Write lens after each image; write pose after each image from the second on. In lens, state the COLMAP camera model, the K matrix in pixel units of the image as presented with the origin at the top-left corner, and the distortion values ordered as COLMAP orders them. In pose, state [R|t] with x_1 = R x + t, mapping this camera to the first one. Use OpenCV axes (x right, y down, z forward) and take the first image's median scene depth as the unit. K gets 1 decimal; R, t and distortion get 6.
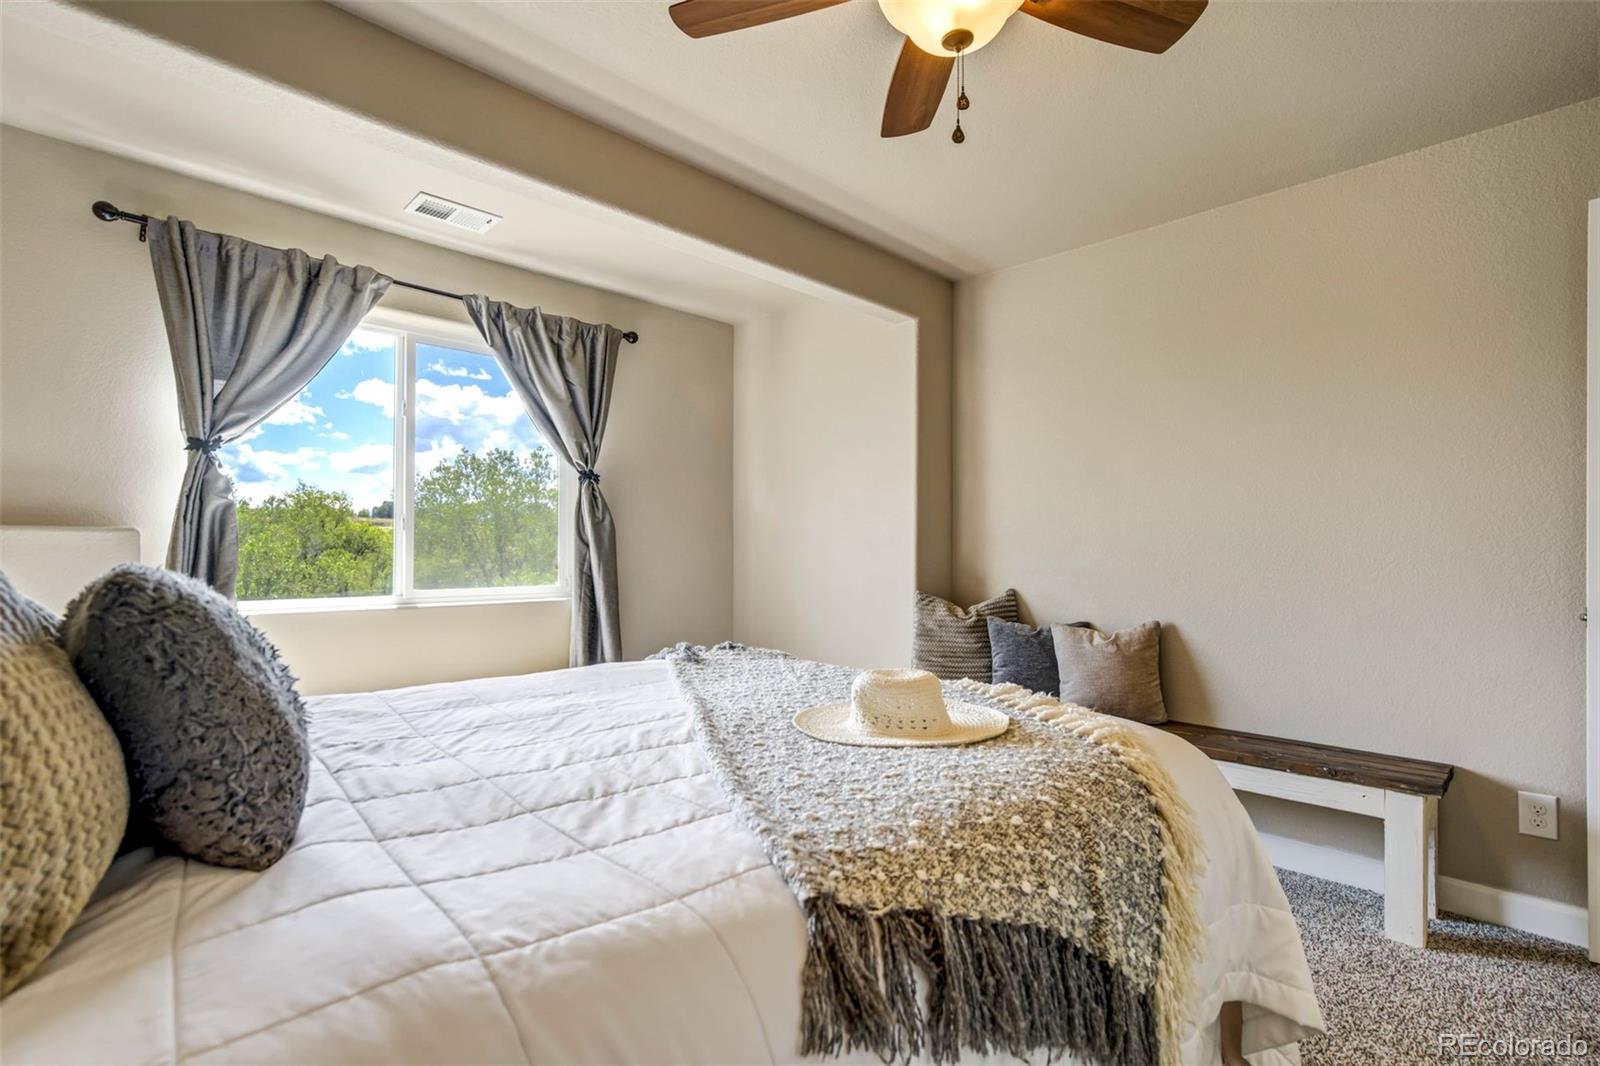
lens RADIAL K [[741.0, 0, 806.6], [0, 741.0, 547.4], [0, 0, 1]] dist [-0.048938, 0.023934]
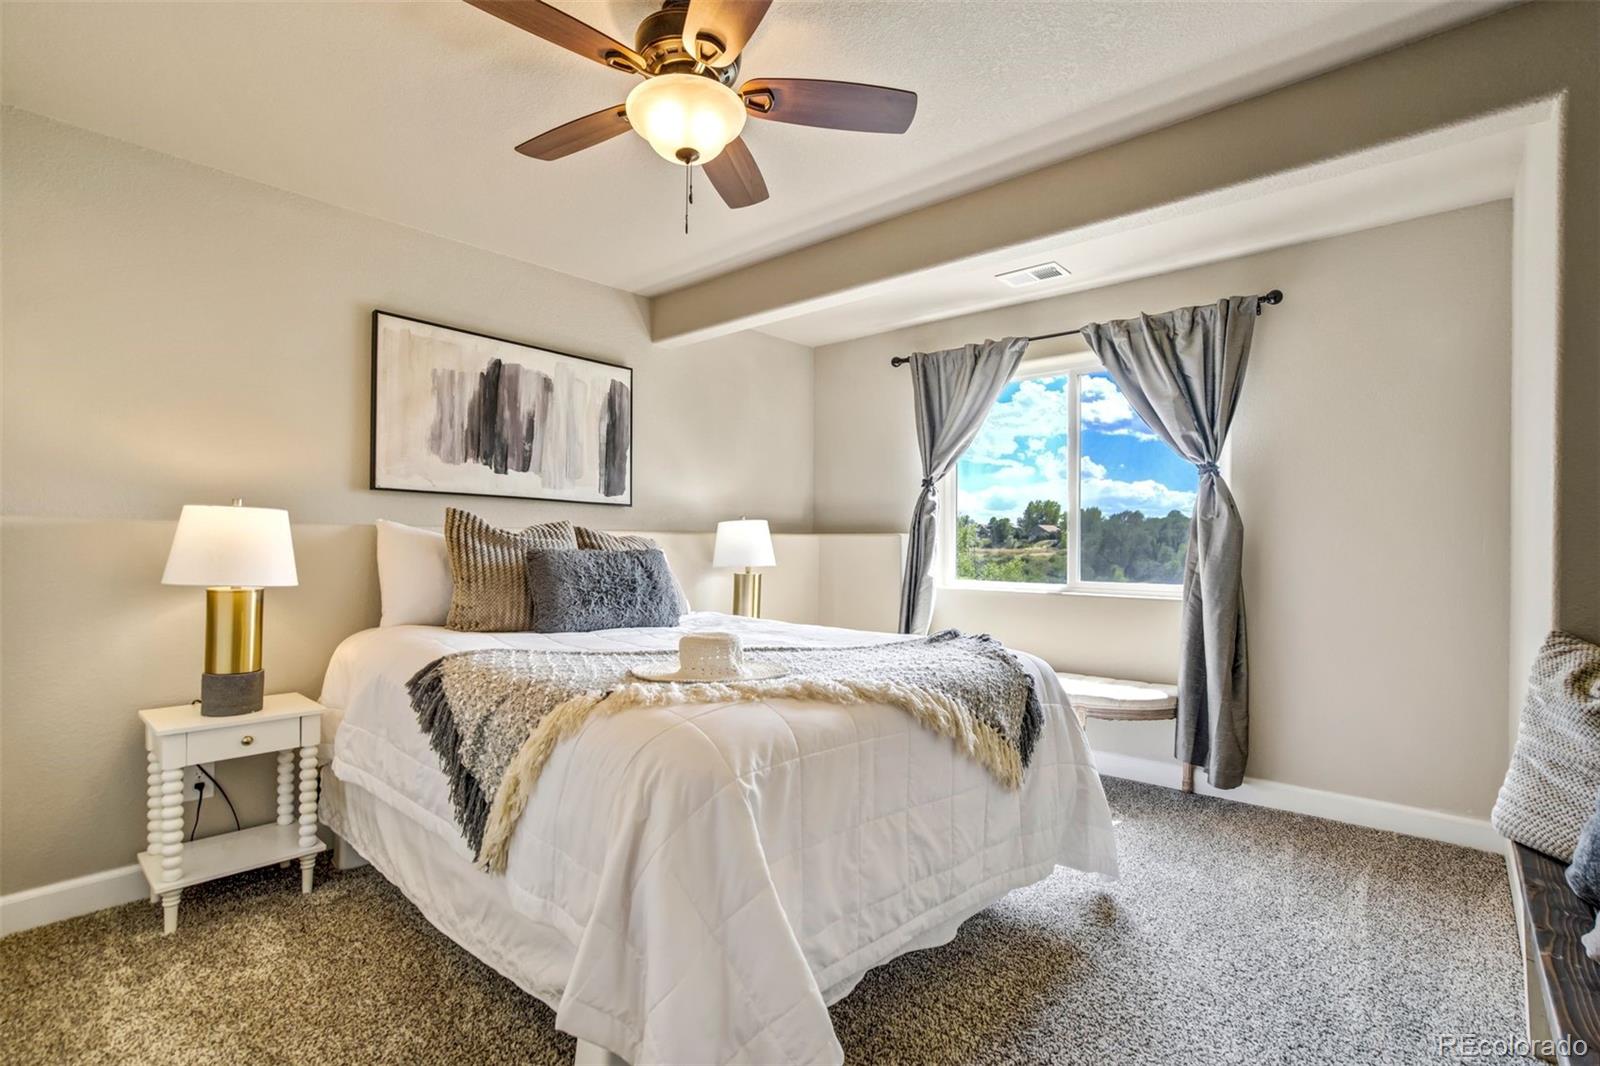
lens RADIAL K [[744.8, 0, 811.6], [0, 744.8, 529.5], [0, 0, 1]] dist [-0.047758, 0.024661]
pose [[0.070240, -0.026687, -0.997173, 0.698084], [-0.009230, 0.999582, -0.027401, 0.011955], [0.997487, 0.011129, 0.069964, 0.515729]]
